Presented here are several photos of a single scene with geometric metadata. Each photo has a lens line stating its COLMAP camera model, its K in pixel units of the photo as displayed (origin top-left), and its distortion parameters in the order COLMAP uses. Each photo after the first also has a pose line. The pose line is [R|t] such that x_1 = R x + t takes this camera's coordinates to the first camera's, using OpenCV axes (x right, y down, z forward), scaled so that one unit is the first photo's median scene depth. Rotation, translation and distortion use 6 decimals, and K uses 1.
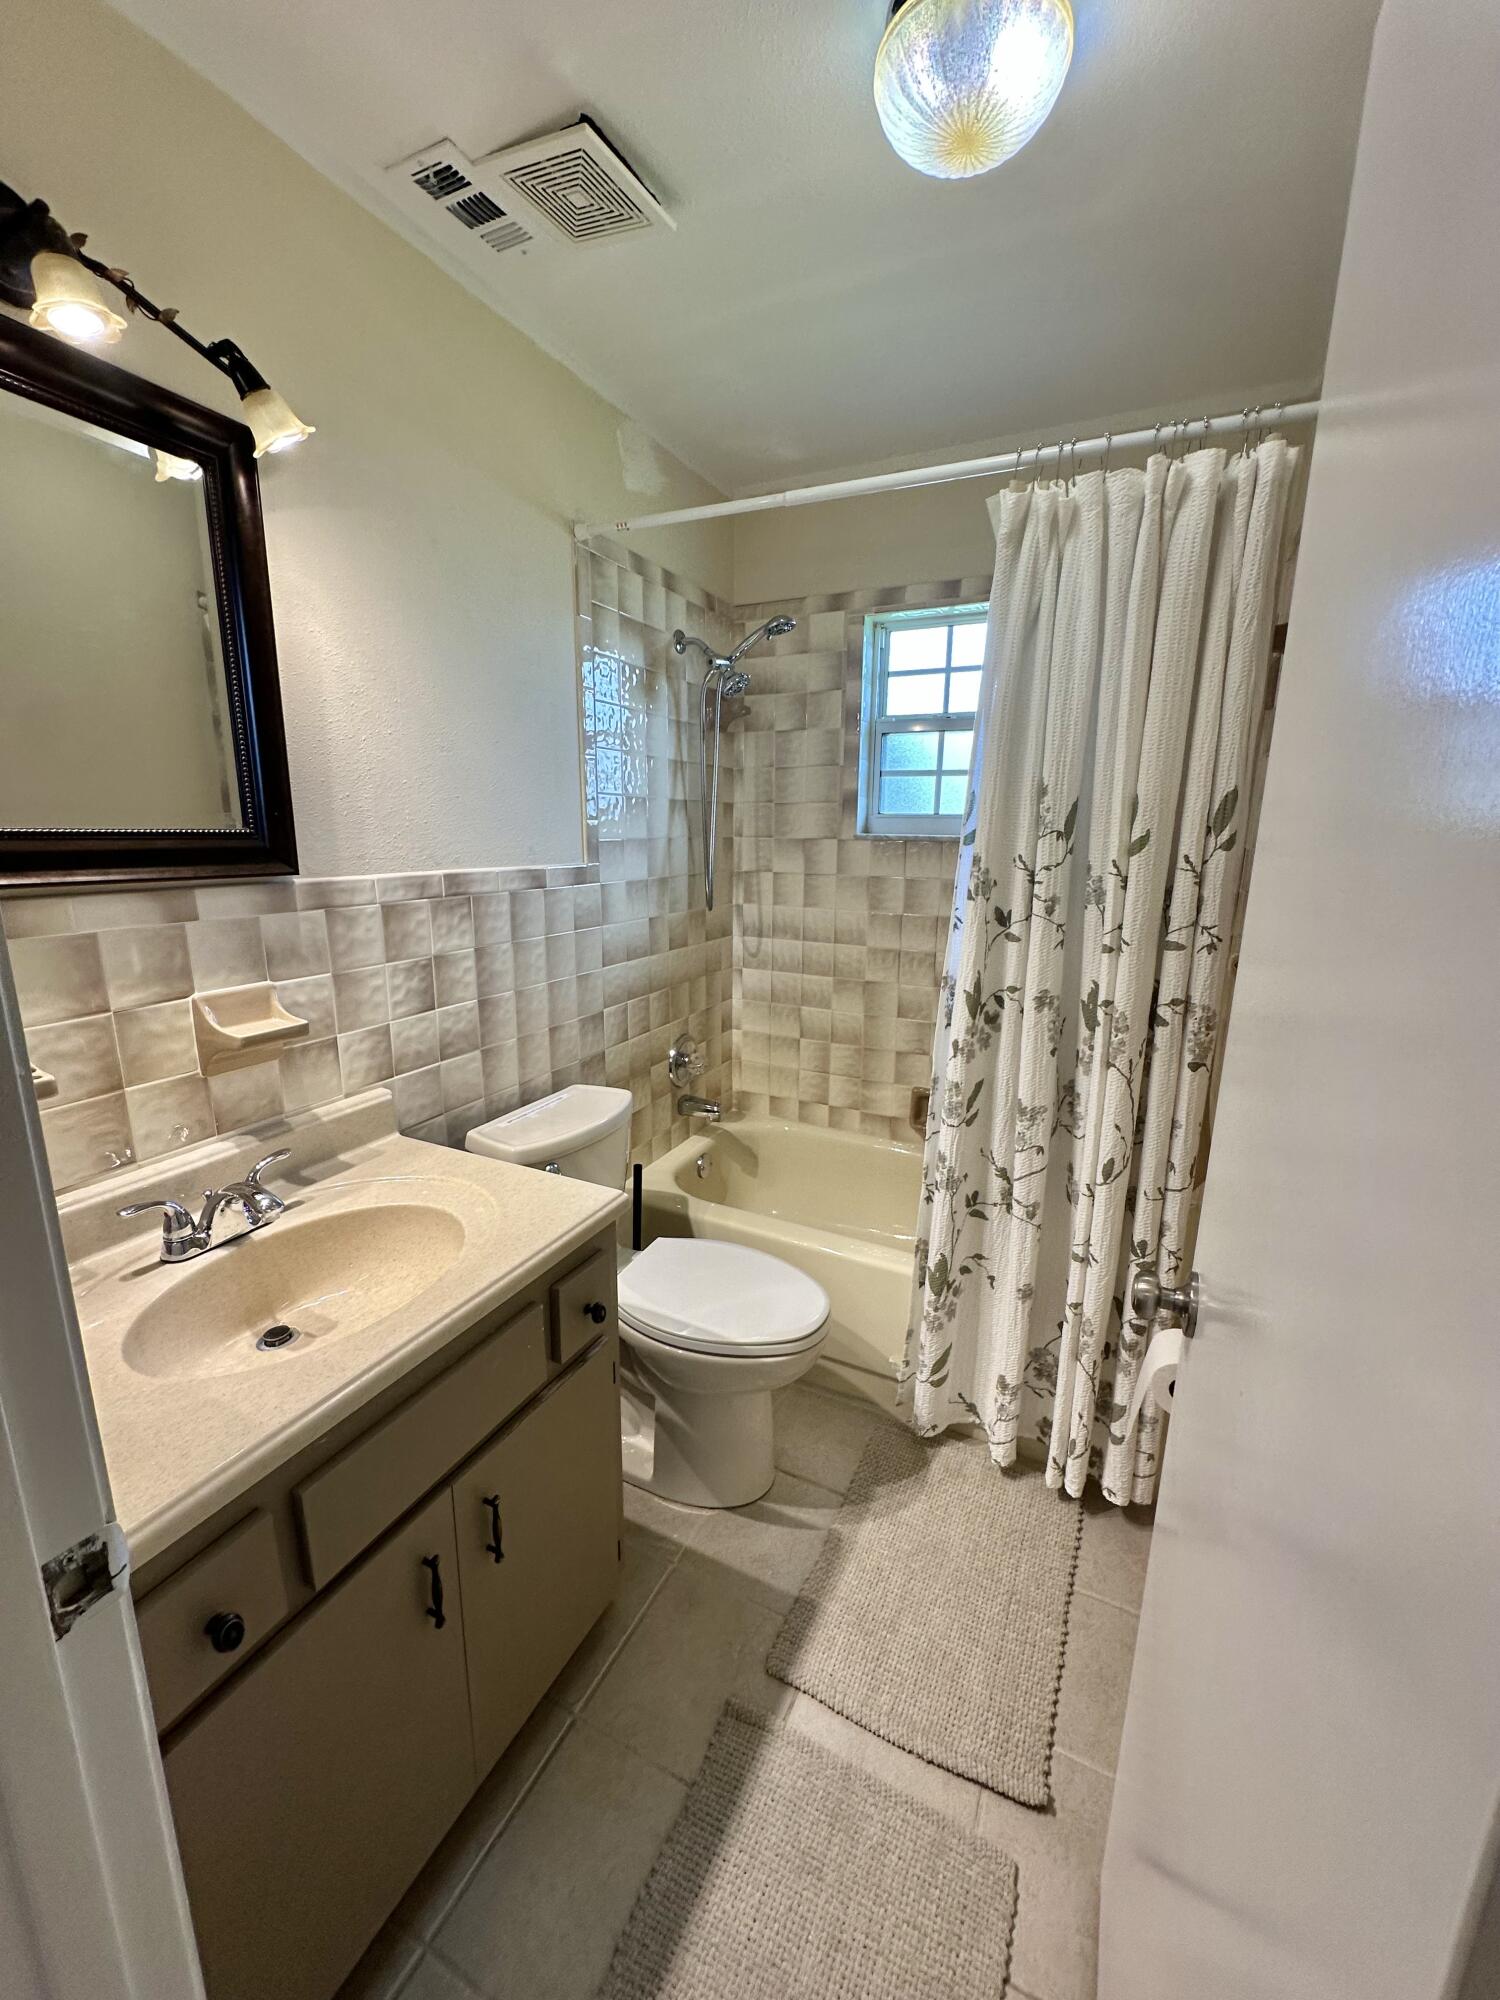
lens RADIAL K [[796.5, 0, 751.9], [0, 796.5, 998.9], [0, 0, 1]] dist [0.000510, 0.000153]
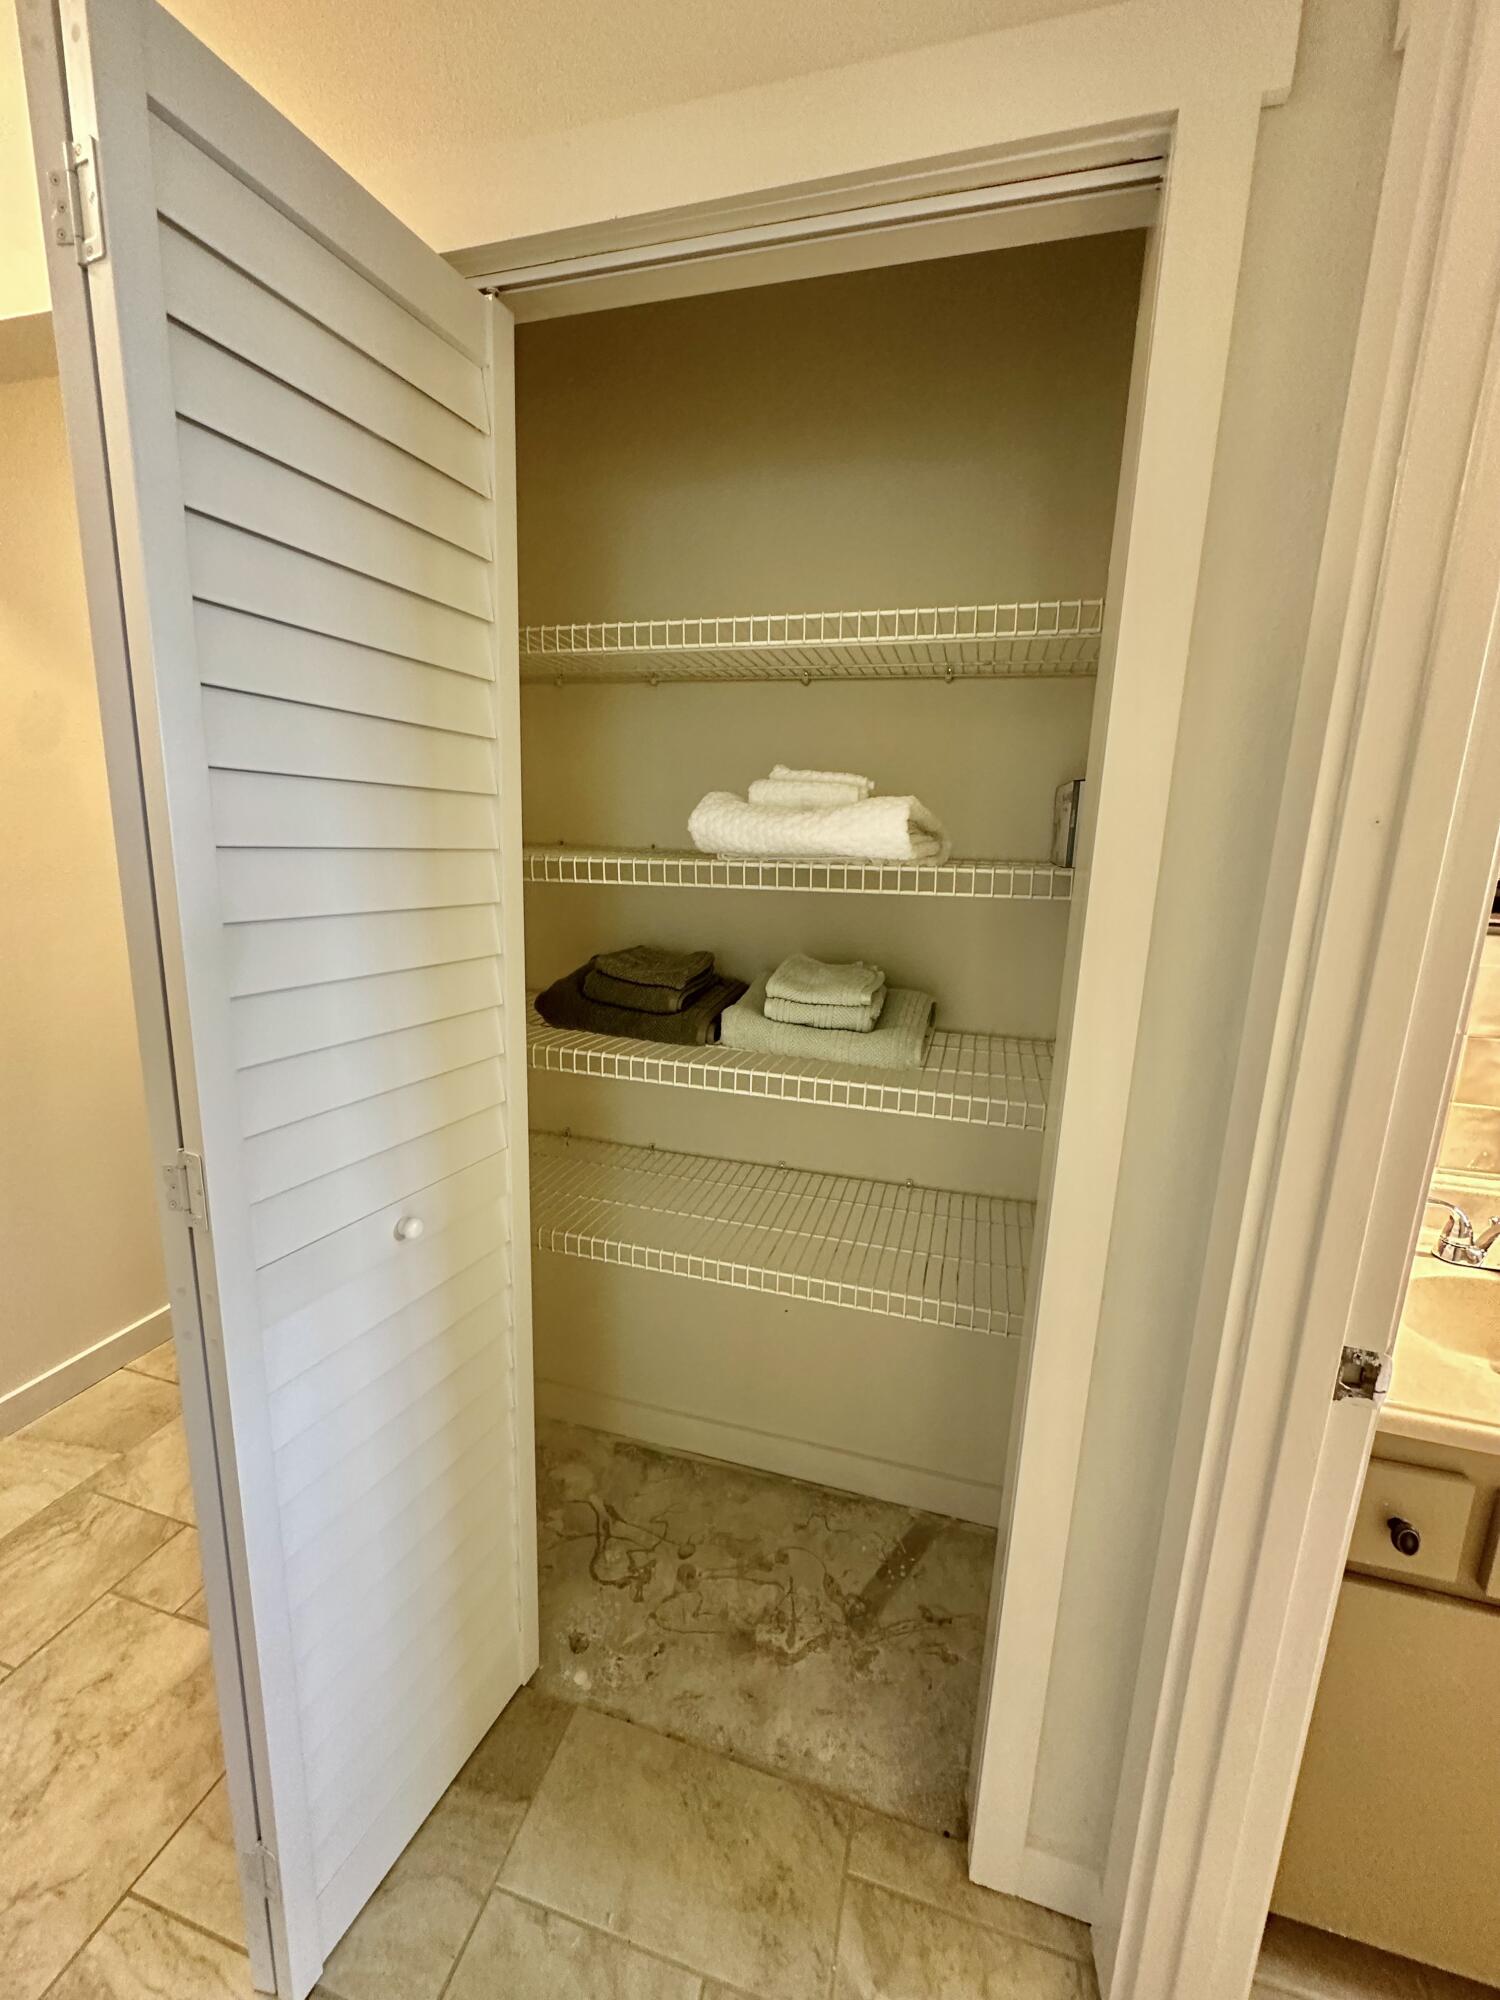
lens RADIAL K [[796.5, 0, 752.1], [0, 796.5, 1004.1], [0, 0, 1]] dist [0.000510, 0.000153]
pose [[0.179967, 0.183518, -0.966402, 0.171505], [-0.237685, 0.961444, 0.138314, 0.075892], [0.954525, 0.204808, 0.216647, -0.349056]]
